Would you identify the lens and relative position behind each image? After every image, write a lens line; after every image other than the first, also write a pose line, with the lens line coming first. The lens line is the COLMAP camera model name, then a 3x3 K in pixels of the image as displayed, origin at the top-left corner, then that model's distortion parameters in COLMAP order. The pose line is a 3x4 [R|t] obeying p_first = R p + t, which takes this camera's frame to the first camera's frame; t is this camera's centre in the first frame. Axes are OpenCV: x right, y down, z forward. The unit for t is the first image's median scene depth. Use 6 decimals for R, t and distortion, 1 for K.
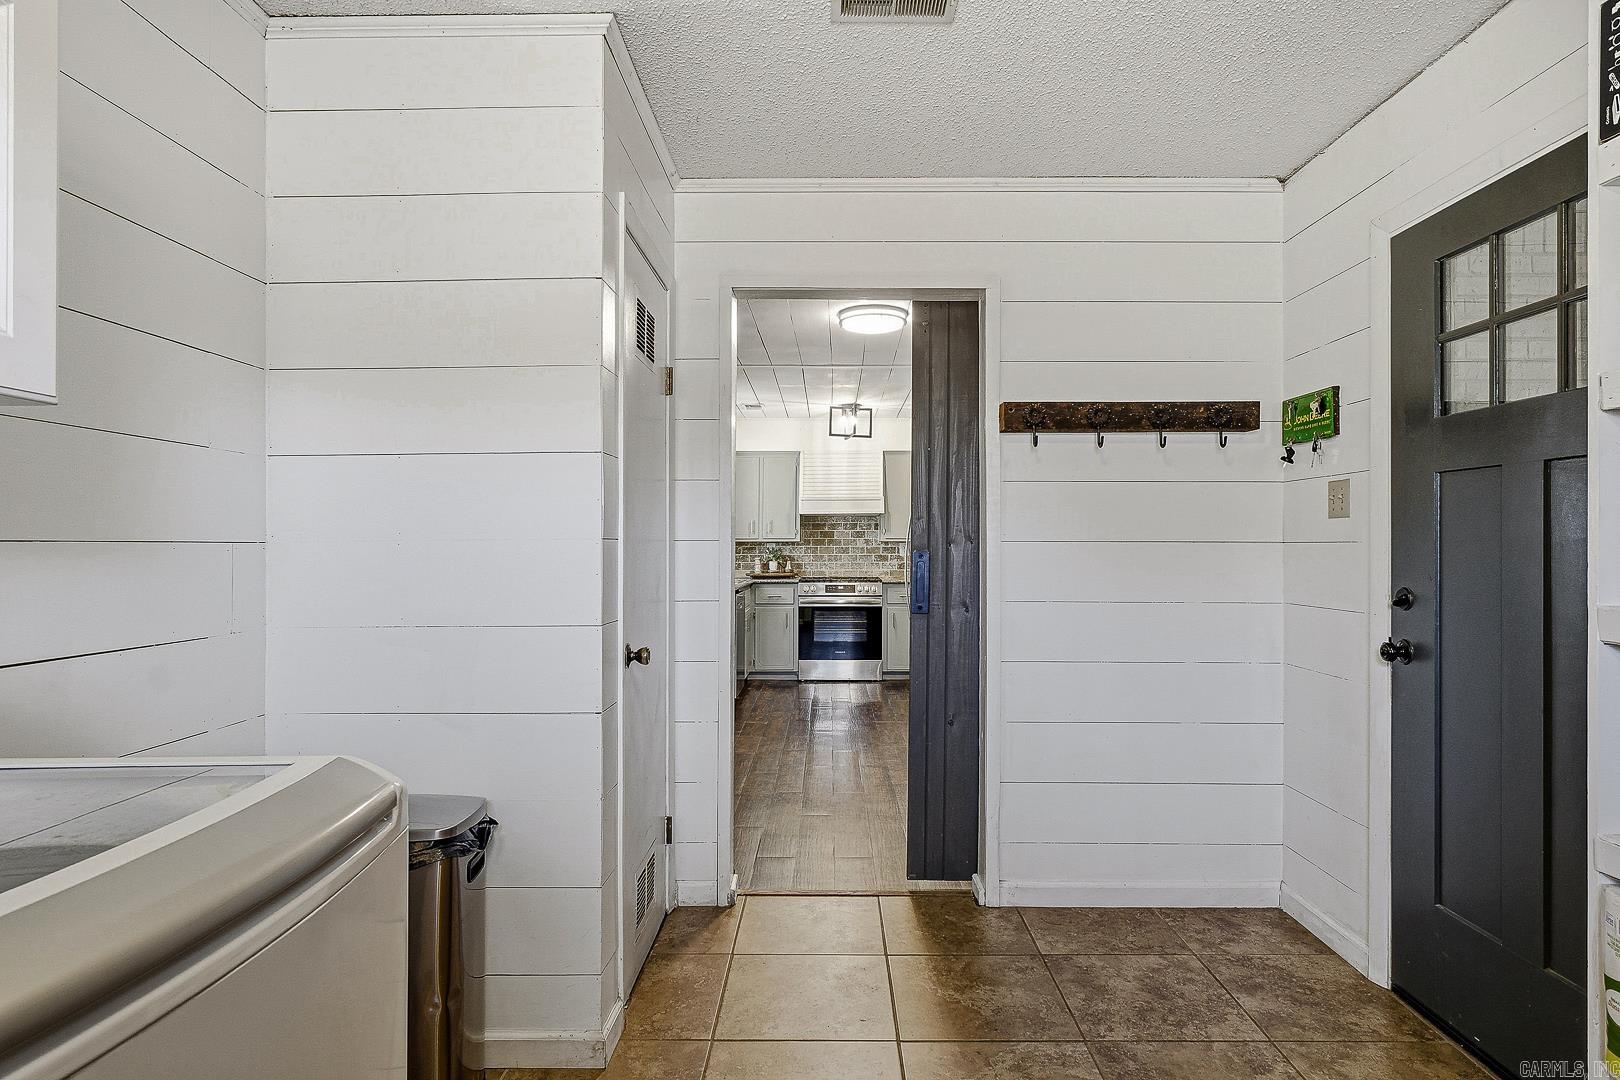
lens RADIAL K [[903.0, 0, 814.8], [0, 903.0, 540.8], [0, 0, 1]] dist [-0.015148, 0.000795]
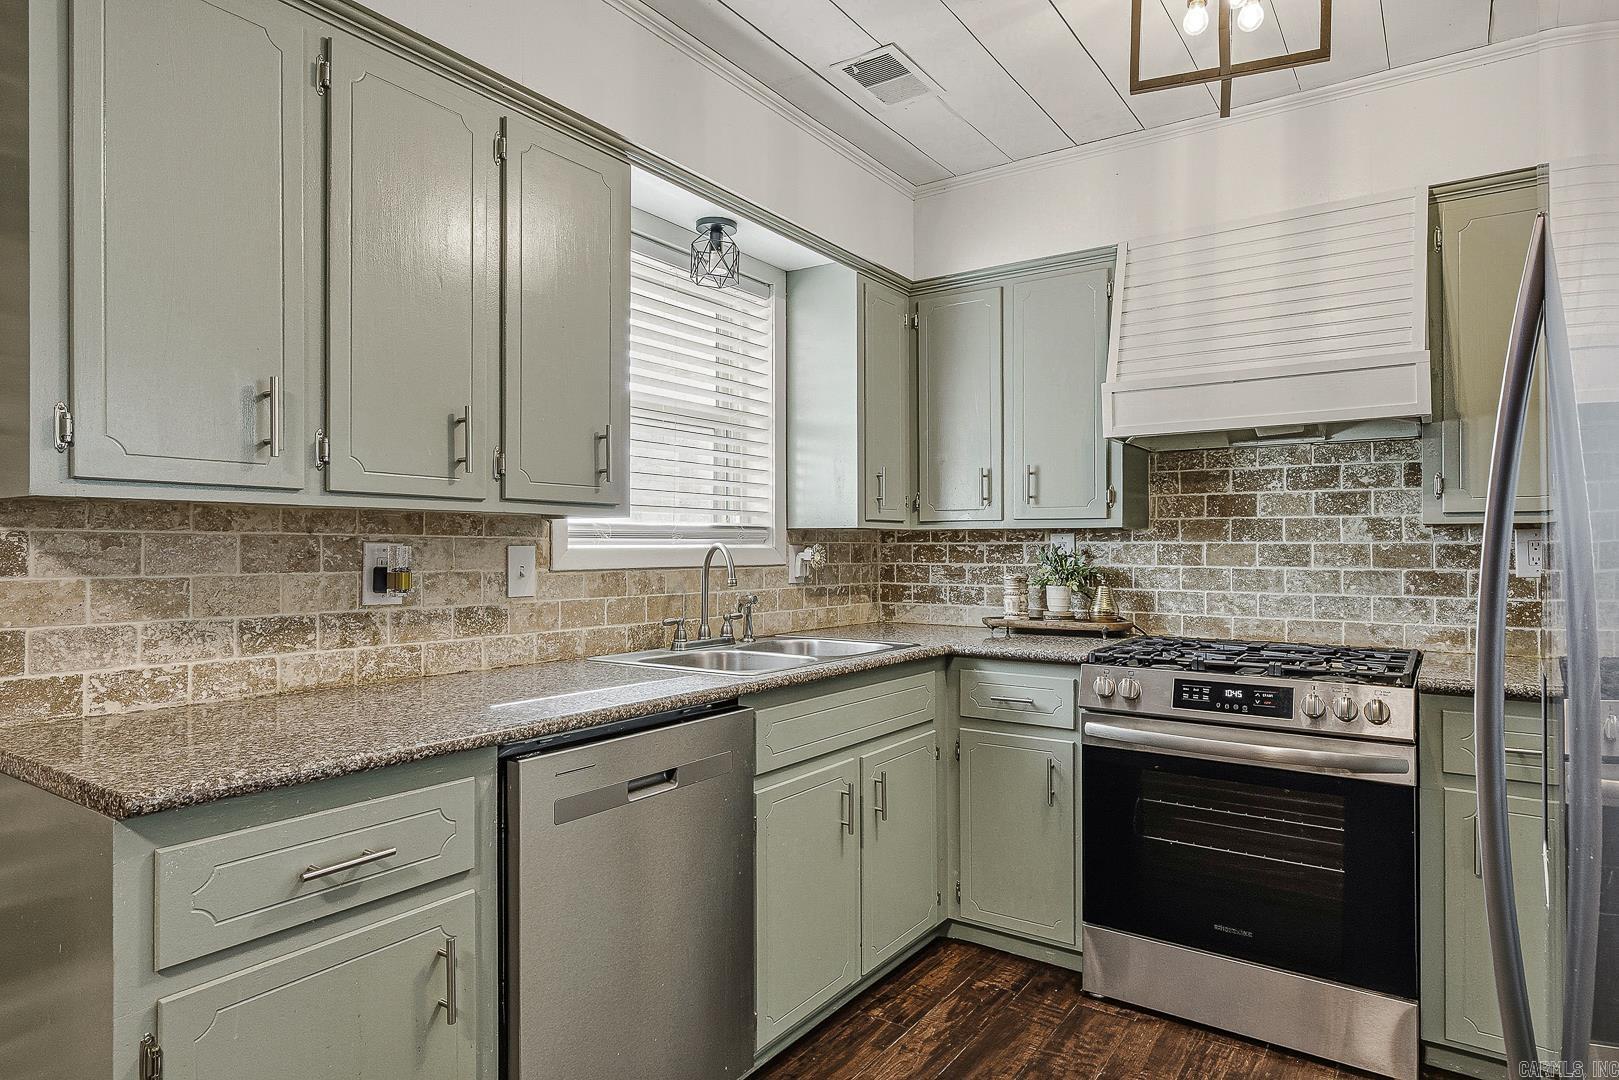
lens RADIAL K [[902.5, 0, 808.7], [0, 902.5, 532.0], [0, 0, 1]] dist [-0.015148, 0.000795]
pose [[0.825646, -0.007709, -0.564136, 0.071921], [0.003525, 0.999958, -0.008505, 0.004730], [0.564177, 0.005033, 0.825638, 0.668587]]
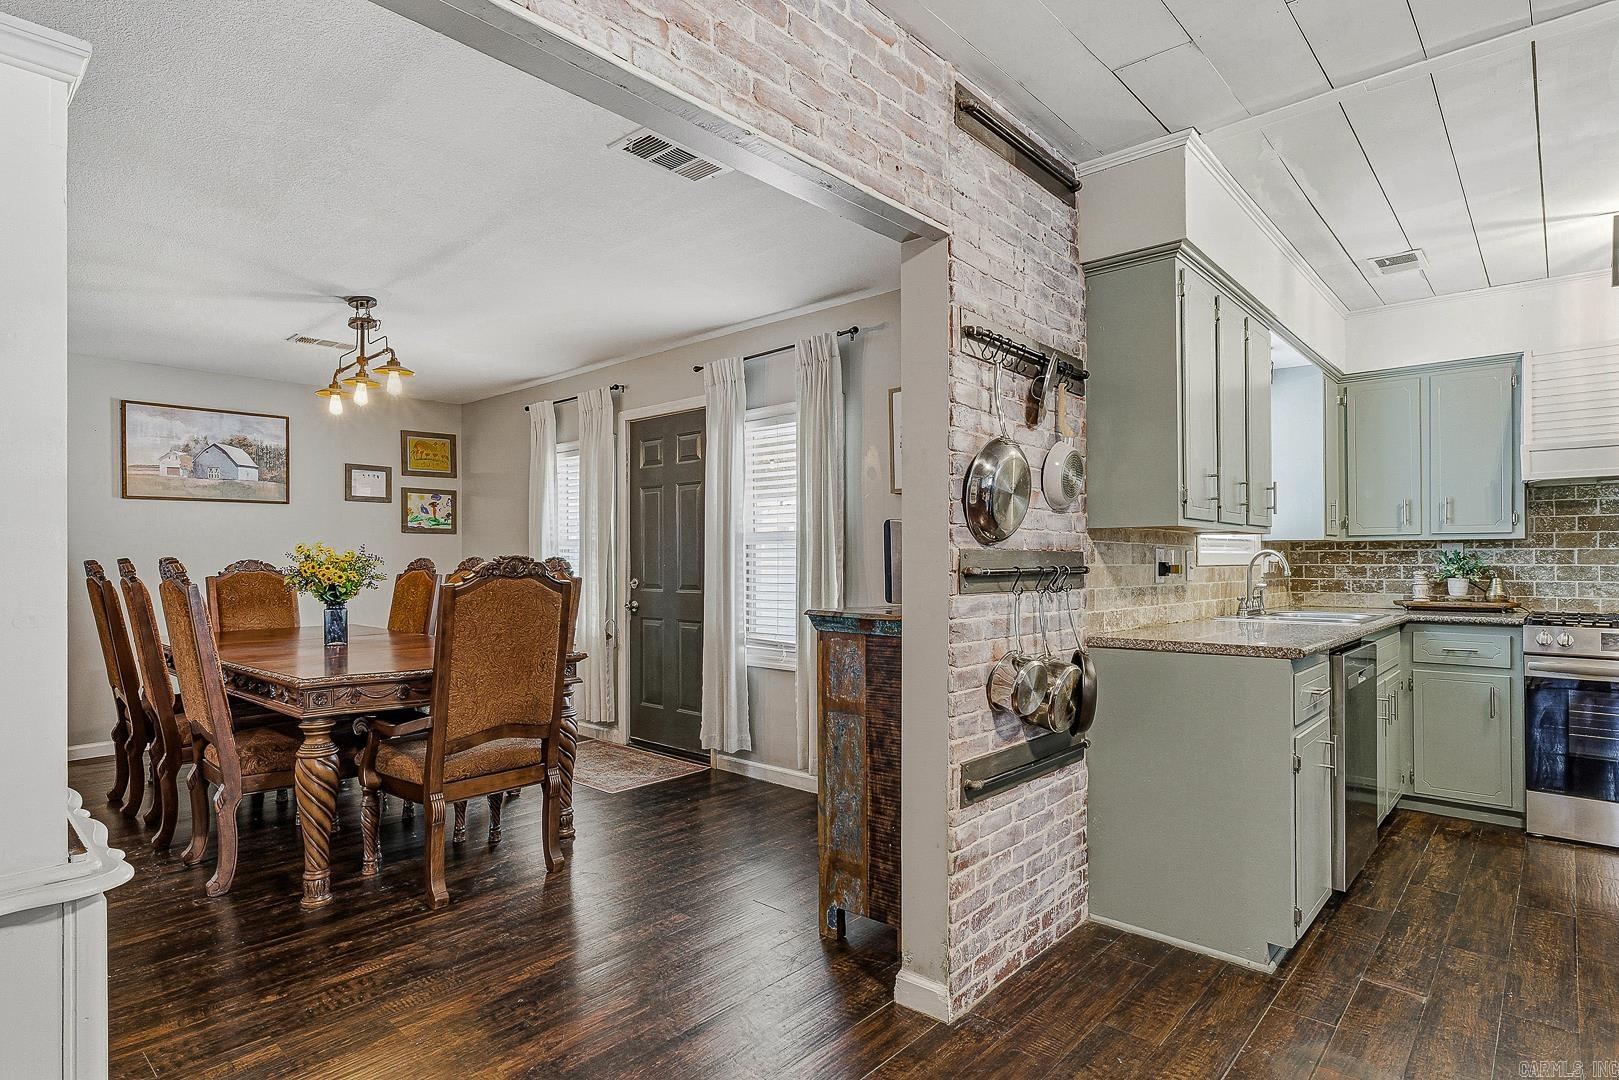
lens RADIAL K [[844.3, 0, 819.8], [0, 844.3, 544.8], [0, 0, 1]] dist [0.001745, 0.001079]
pose [[0.758700, -0.012100, -0.651327, -0.008048], [0.007198, 0.999922, -0.010192, 0.006010], [0.651400, 0.003044, 0.758728, 0.404754]]
